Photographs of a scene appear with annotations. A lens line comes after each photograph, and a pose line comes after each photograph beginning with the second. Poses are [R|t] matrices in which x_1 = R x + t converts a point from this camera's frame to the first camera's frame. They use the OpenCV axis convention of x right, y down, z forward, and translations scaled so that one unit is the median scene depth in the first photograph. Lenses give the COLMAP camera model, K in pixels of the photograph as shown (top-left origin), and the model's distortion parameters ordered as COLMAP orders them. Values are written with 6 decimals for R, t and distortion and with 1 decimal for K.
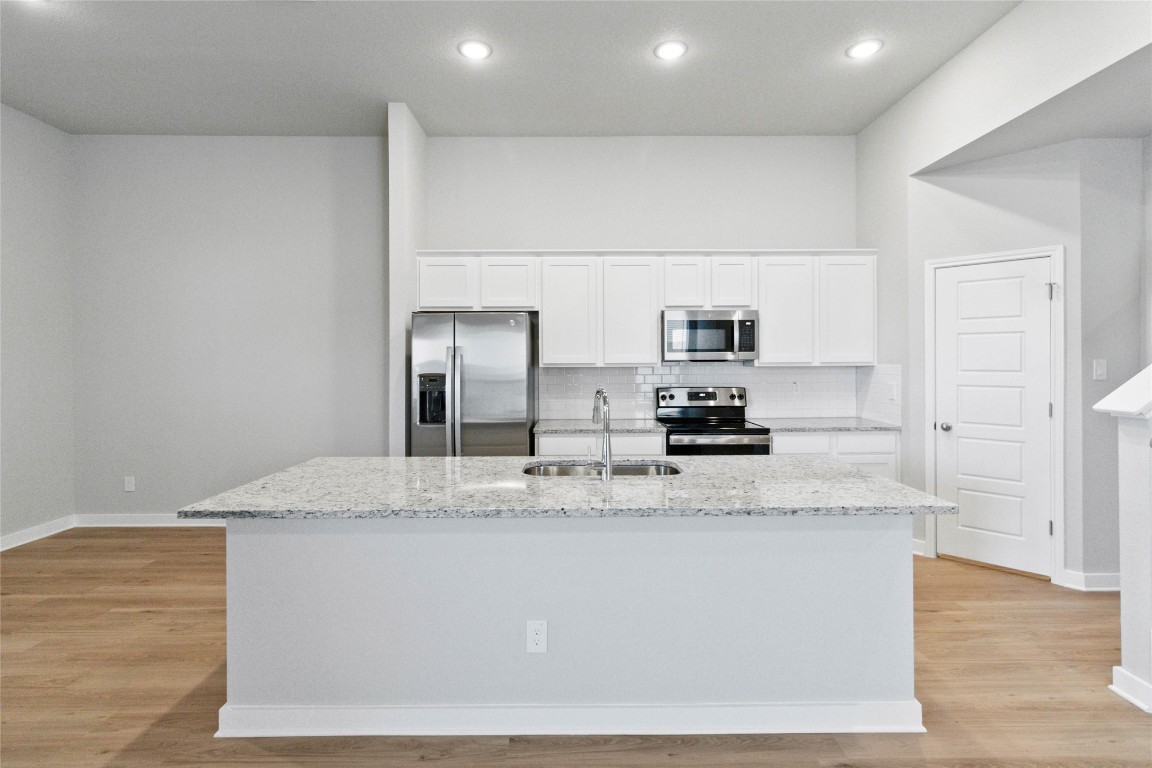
lens RADIAL K [[534.2, 0, 581.3], [0, 534.2, 363.1], [0, 0, 1]] dist [-0.000496, -0.000256]
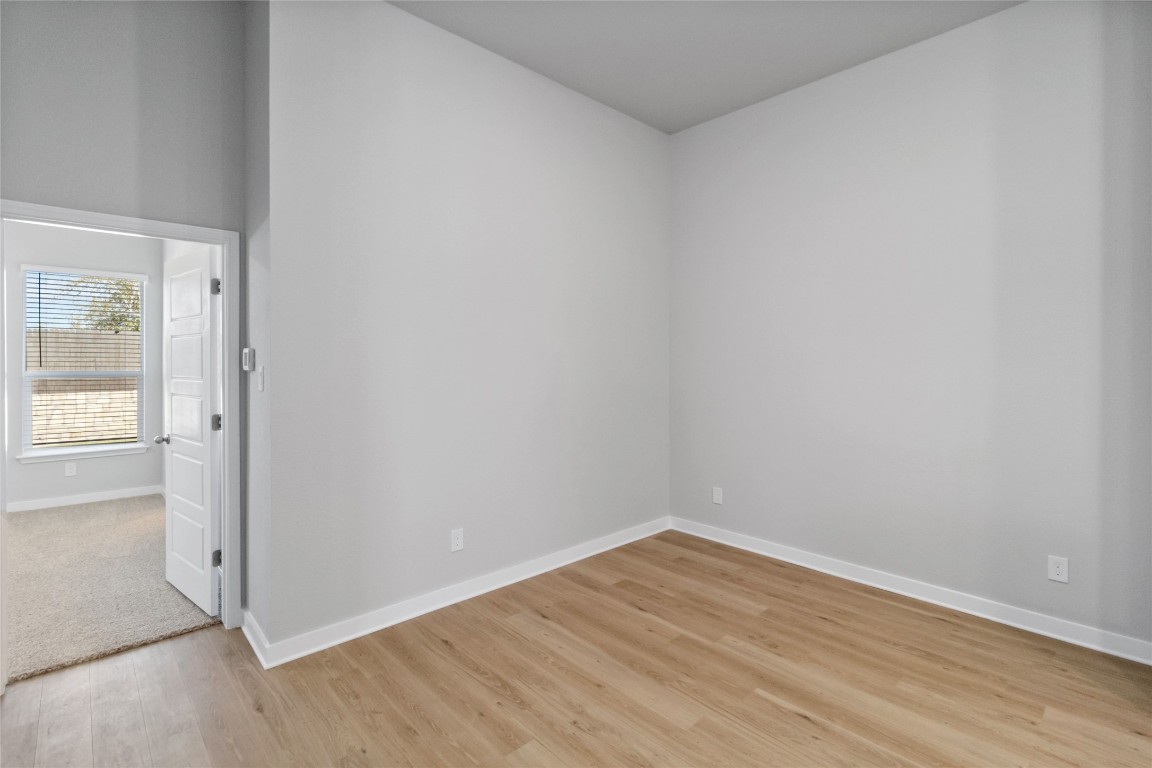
lens RADIAL K [[534.2, 0, 583.0], [0, 534.2, 363.6], [0, 0, 1]] dist [-0.000496, -0.000256]
pose [[0.683247, 0.009581, -0.730125, -0.383005], [-0.009480, 0.999946, 0.004250, -0.003678], [0.730126, 0.004018, 0.683301, 0.227623]]
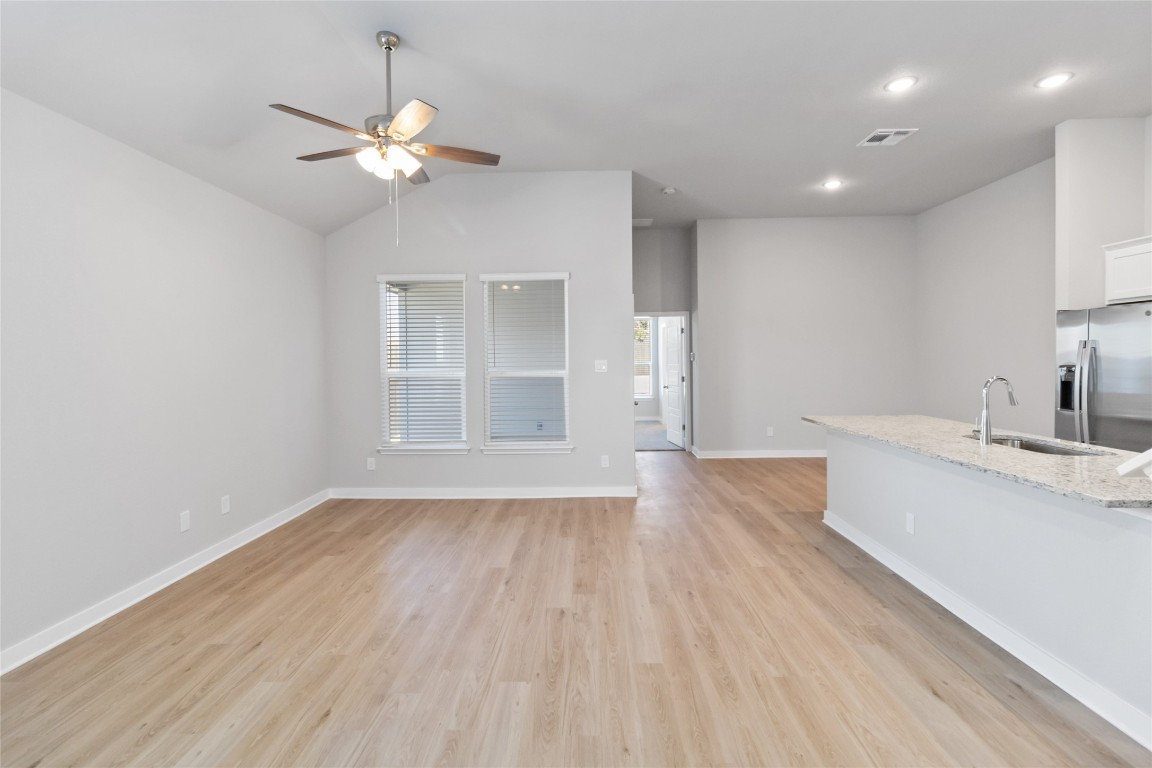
lens RADIAL K [[534.2, 0, 582.6], [0, 534.2, 363.9], [0, 0, 1]] dist [-0.000496, -0.000256]
pose [[-0.018621, 0.014216, -0.999726, 0.809790], [0.007613, 0.999872, 0.014076, -0.005931], [0.999798, -0.007349, -0.018727, 0.012449]]
